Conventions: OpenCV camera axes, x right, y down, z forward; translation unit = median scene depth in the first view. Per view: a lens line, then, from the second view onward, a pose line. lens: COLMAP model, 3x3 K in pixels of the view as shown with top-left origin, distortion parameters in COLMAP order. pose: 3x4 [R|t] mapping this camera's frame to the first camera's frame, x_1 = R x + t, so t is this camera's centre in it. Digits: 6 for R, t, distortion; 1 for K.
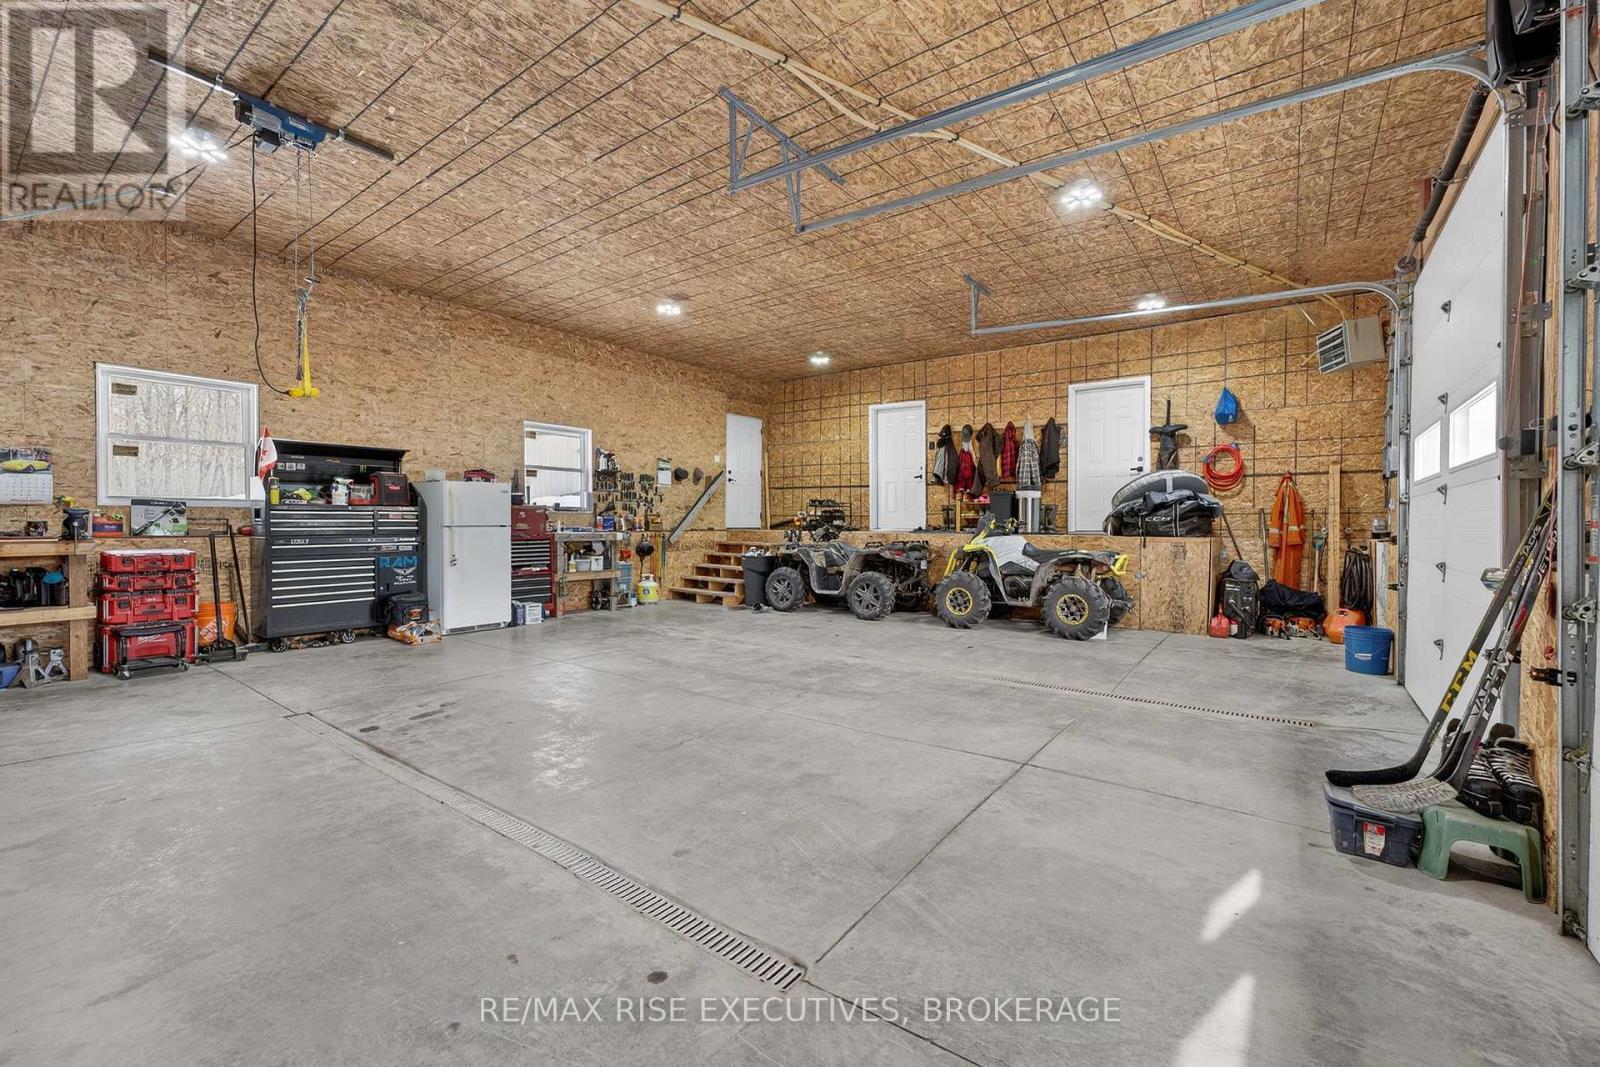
lens RADIAL K [[653.9, 0, 803.5], [0, 653.9, 530.4], [0, 0, 1]] dist [-0.018299, 0.009320]
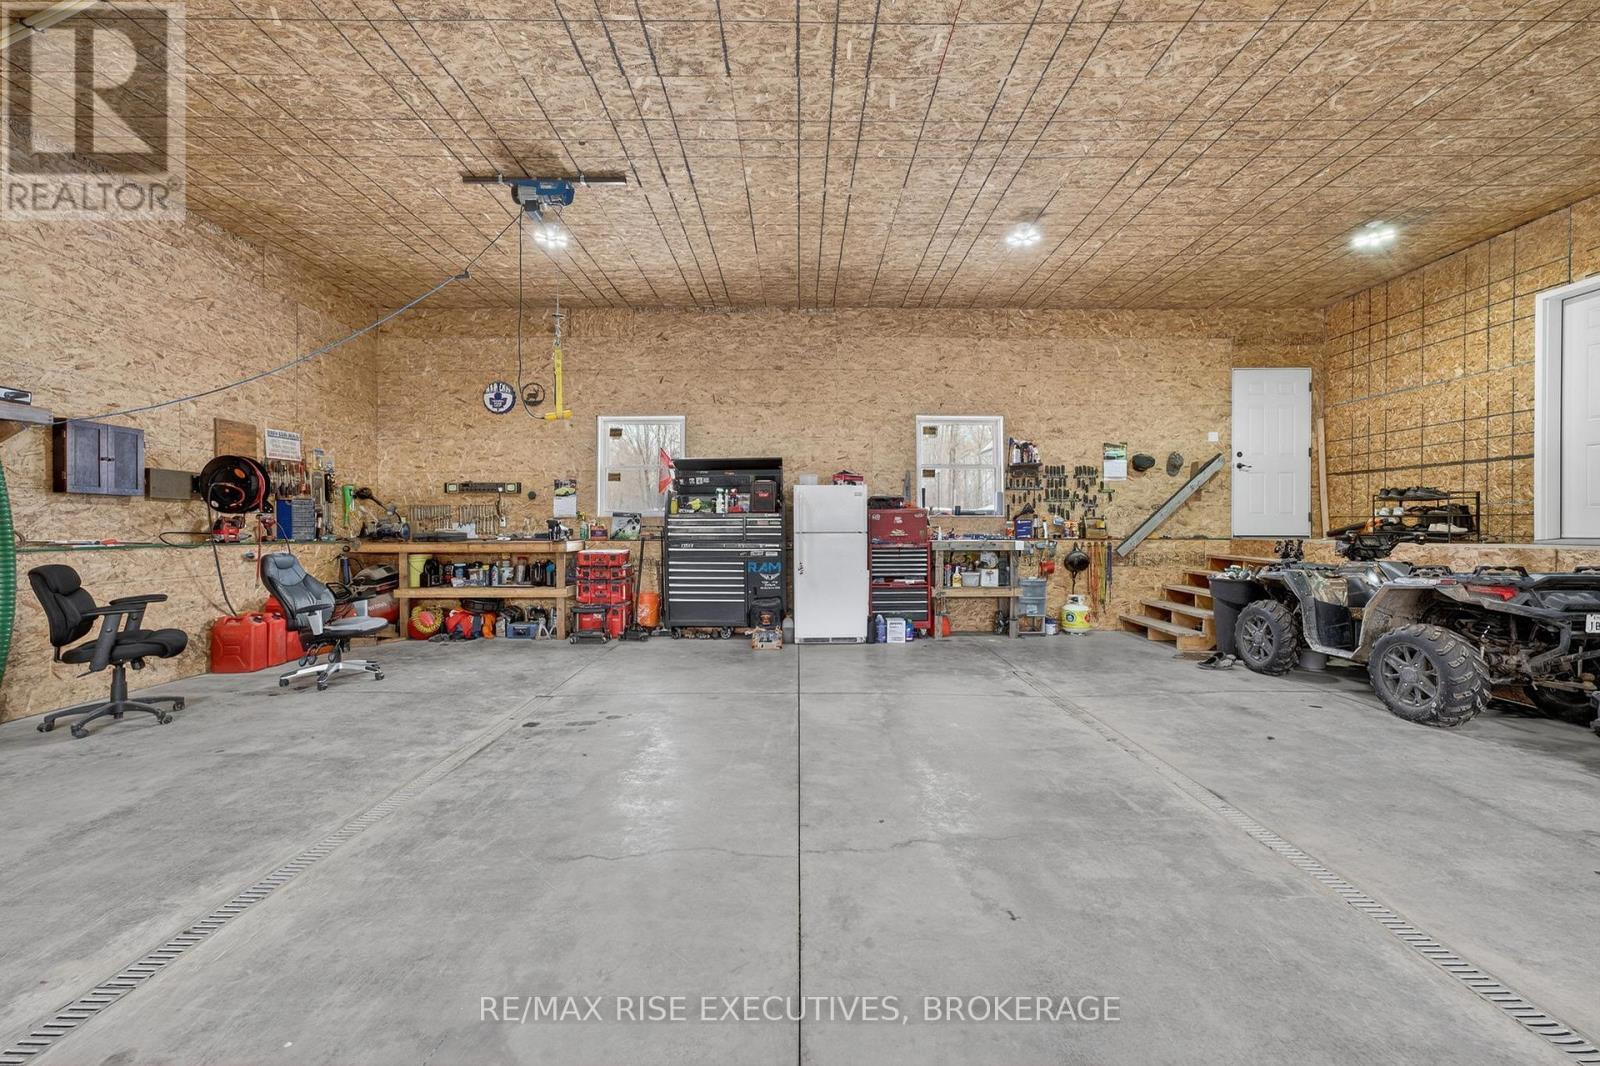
lens RADIAL K [[653.9, 0, 803.6], [0, 653.9, 536.6], [0, 0, 1]] dist [-0.018299, 0.009320]
pose [[0.615974, 0.004938, -0.787751, 0.200278], [-0.007253, 0.999974, 0.000598, -0.000396], [0.787733, 0.005345, 0.615994, 0.328641]]
